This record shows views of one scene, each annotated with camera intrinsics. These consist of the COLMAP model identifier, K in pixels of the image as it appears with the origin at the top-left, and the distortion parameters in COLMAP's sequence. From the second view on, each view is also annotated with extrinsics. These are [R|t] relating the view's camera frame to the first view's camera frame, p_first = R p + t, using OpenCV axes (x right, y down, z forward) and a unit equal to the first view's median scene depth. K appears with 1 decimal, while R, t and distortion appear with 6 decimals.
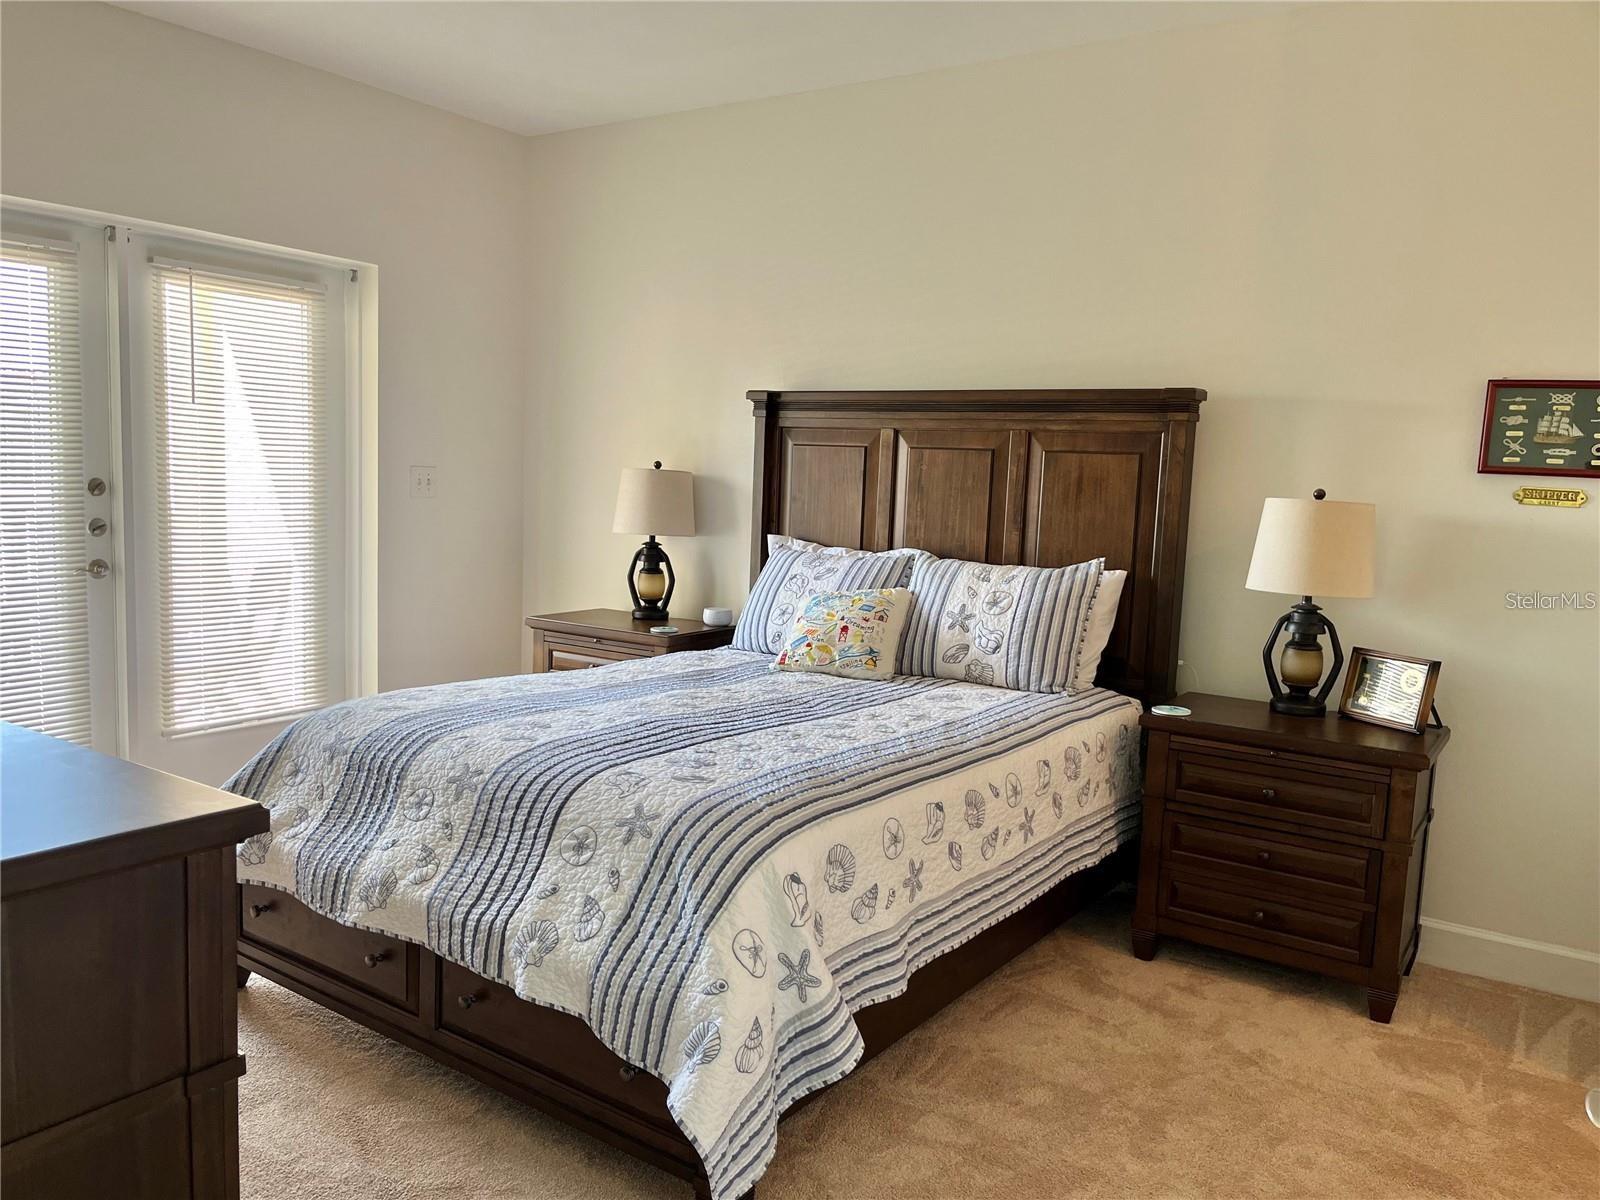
lens RADIAL K [[1218.0, 0, 796.7], [0, 1218.0, 607.1], [0, 0, 1]] dist [0.031596, -0.045019]
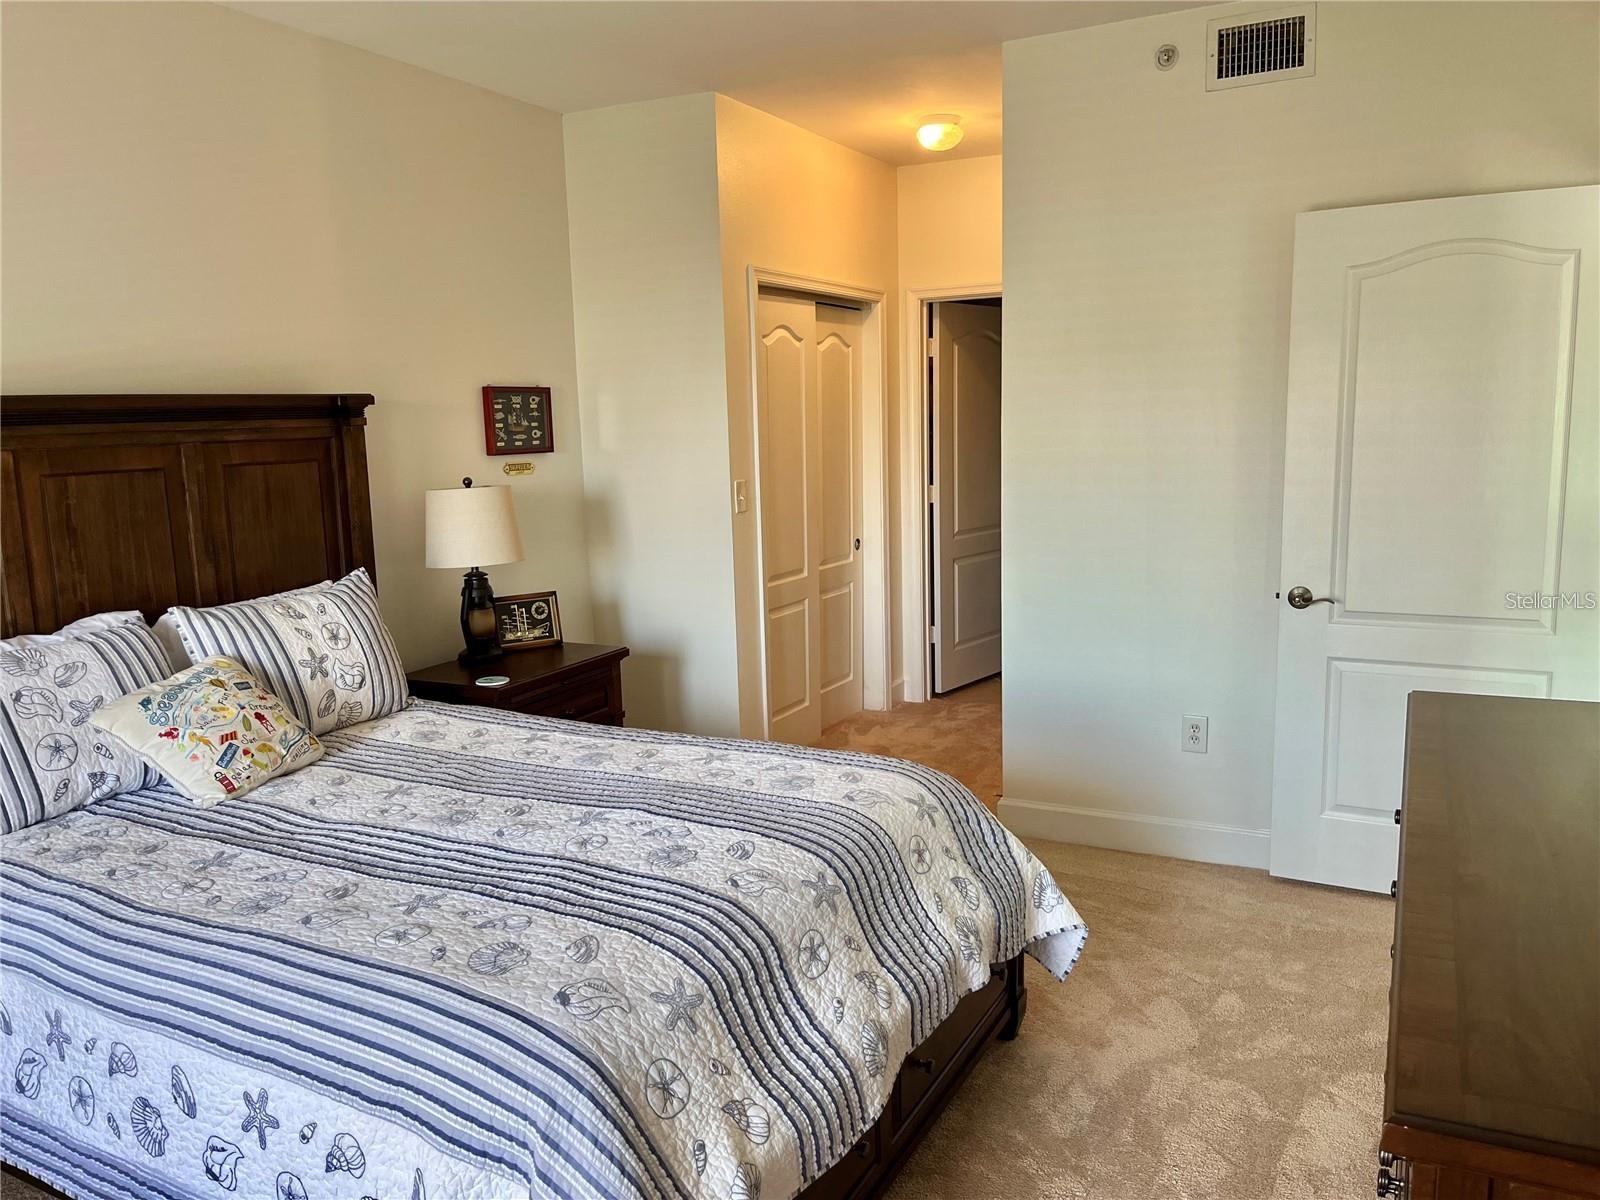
lens RADIAL K [[1218.0, 0, 796.7], [0, 1218.0, 607.1], [0, 0, 1]] dist [0.031596, -0.045019]
pose [[-0.131108, -0.190560, 0.972881, -0.745704], [0.139021, 0.968121, 0.208363, -0.163346], [-0.981572, 0.162569, -0.100436, 0.750669]]
